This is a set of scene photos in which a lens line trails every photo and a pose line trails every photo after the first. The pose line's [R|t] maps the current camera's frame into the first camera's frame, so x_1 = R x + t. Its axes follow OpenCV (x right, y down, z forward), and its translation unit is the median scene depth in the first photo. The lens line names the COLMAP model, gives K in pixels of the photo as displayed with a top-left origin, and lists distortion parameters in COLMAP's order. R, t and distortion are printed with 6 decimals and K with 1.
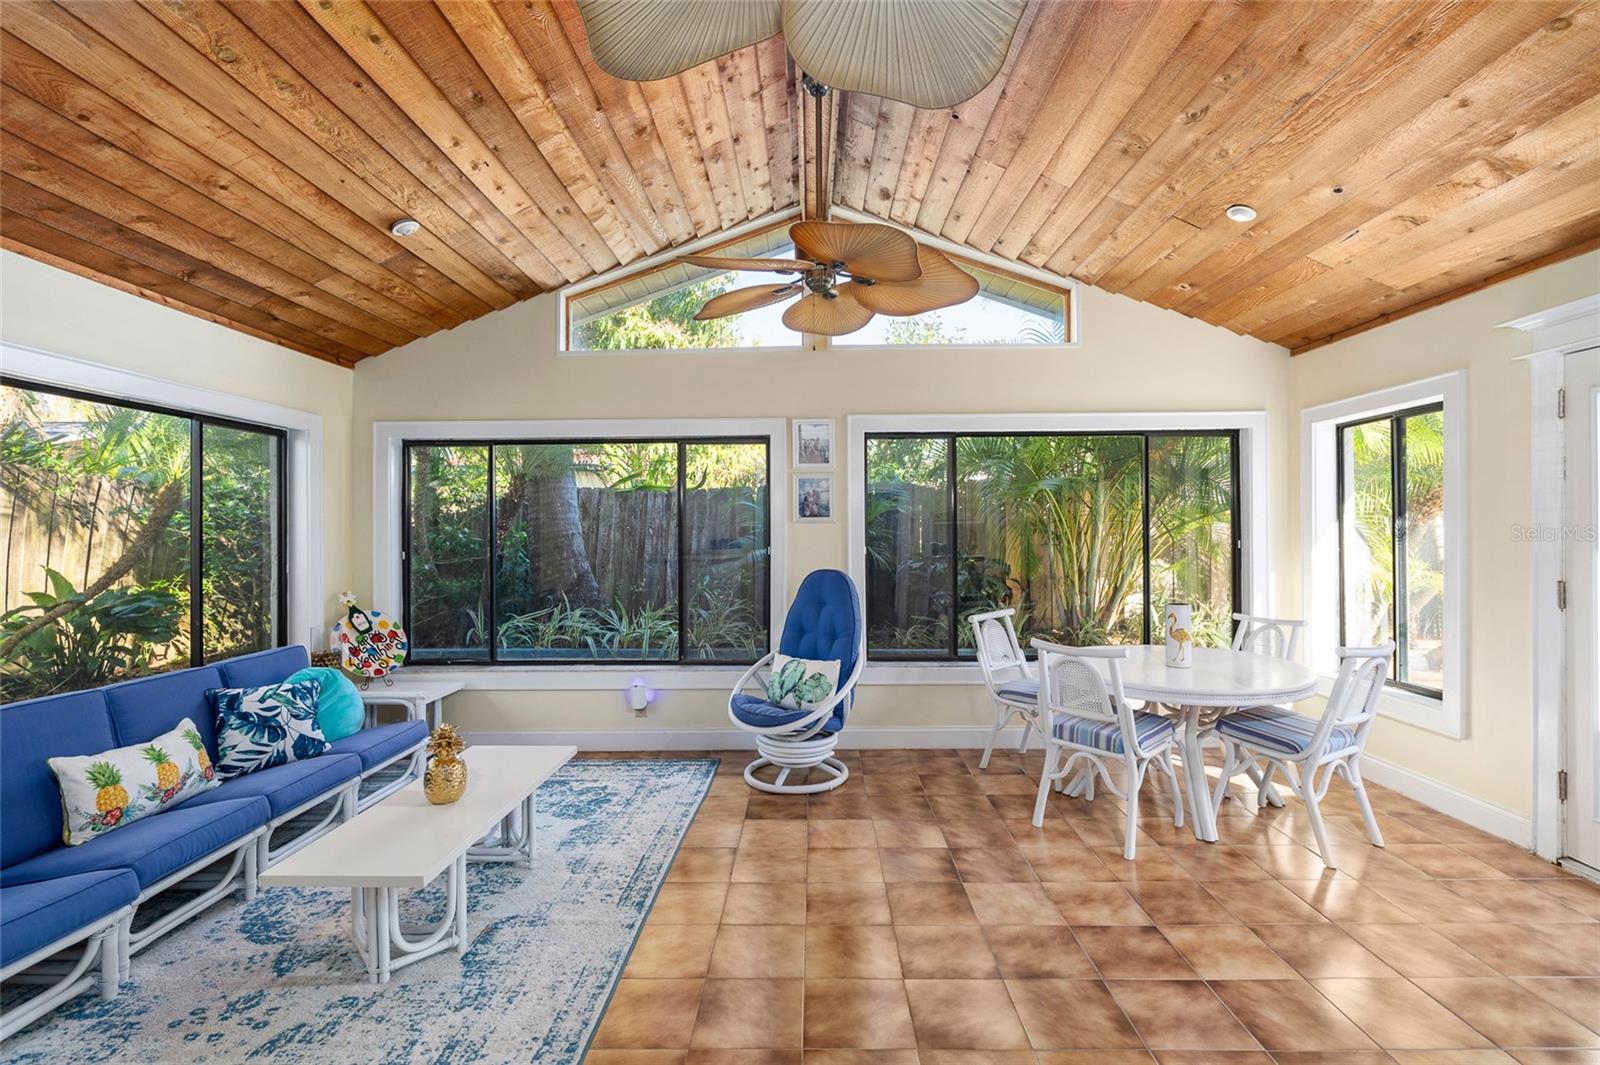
lens RADIAL K [[723.3, 0, 802.4], [0, 723.3, 530.7], [0, 0, 1]] dist [-0.005087, 0.001654]
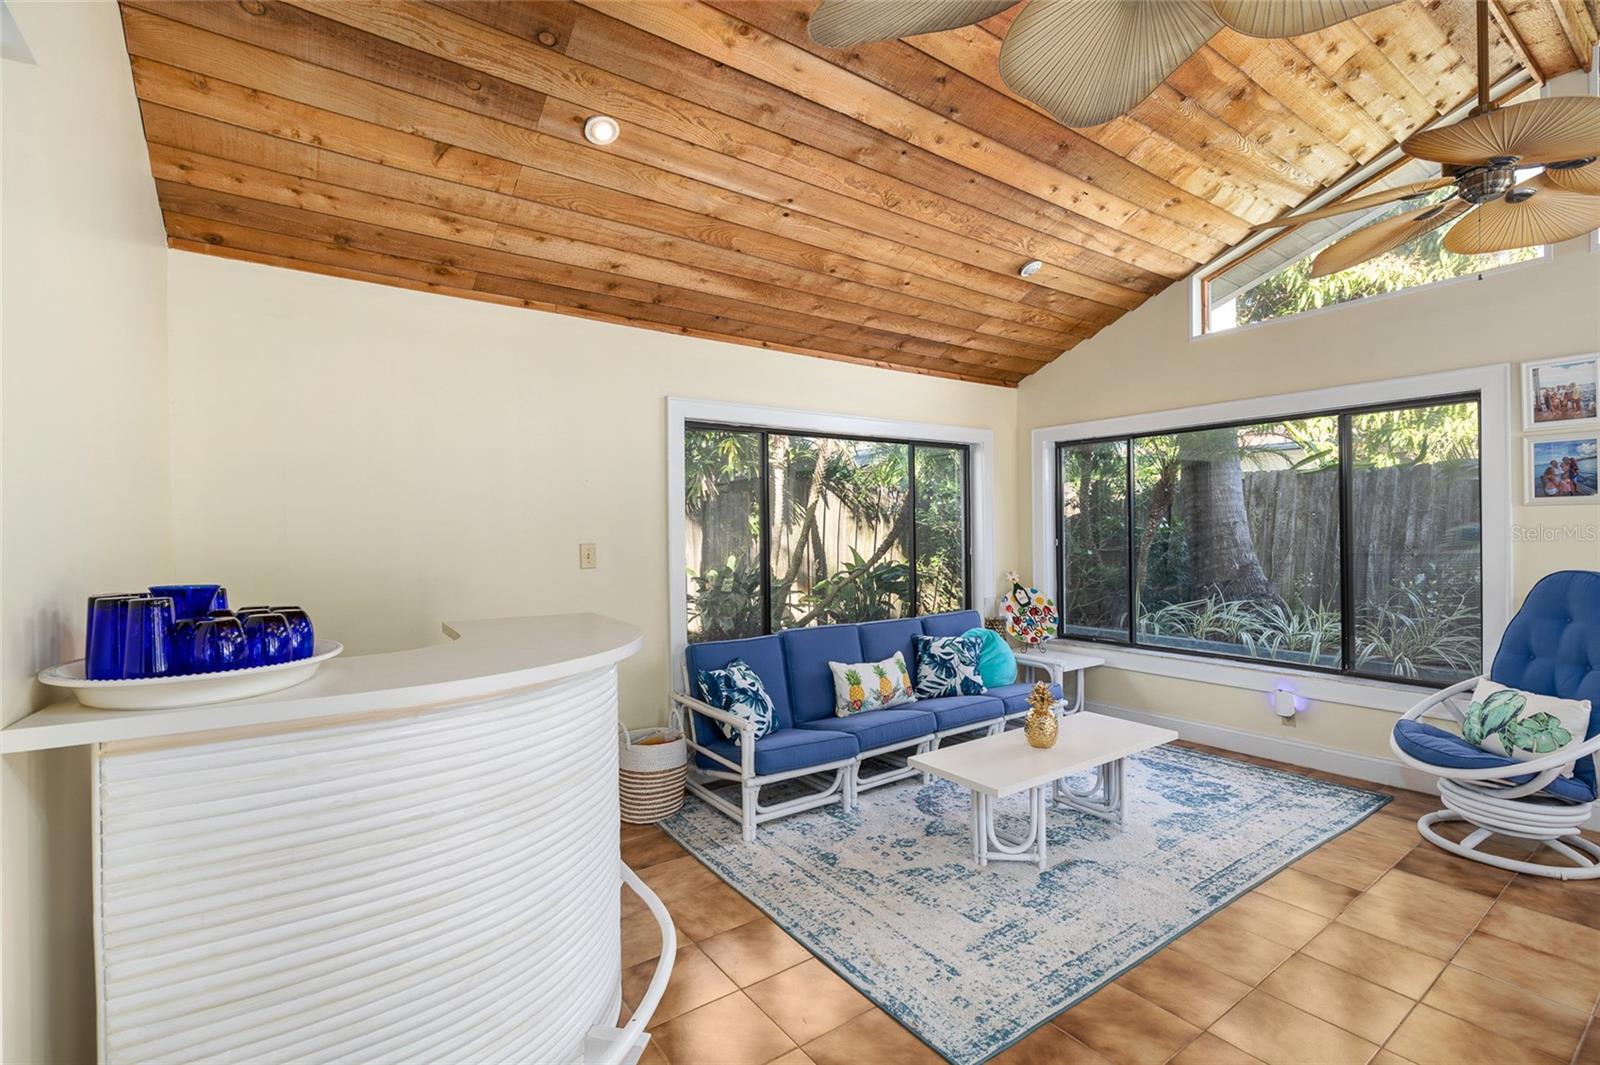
lens RADIAL K [[723.3, 0, 789.1], [0, 723.3, 528.8], [0, 0, 1]] dist [-0.005087, 0.001654]
pose [[0.586620, -0.000945, -0.809862, 0.180360], [0.011916, 0.999901, 0.007464, -0.001580], [0.809775, -0.014029, 0.586573, -0.032970]]
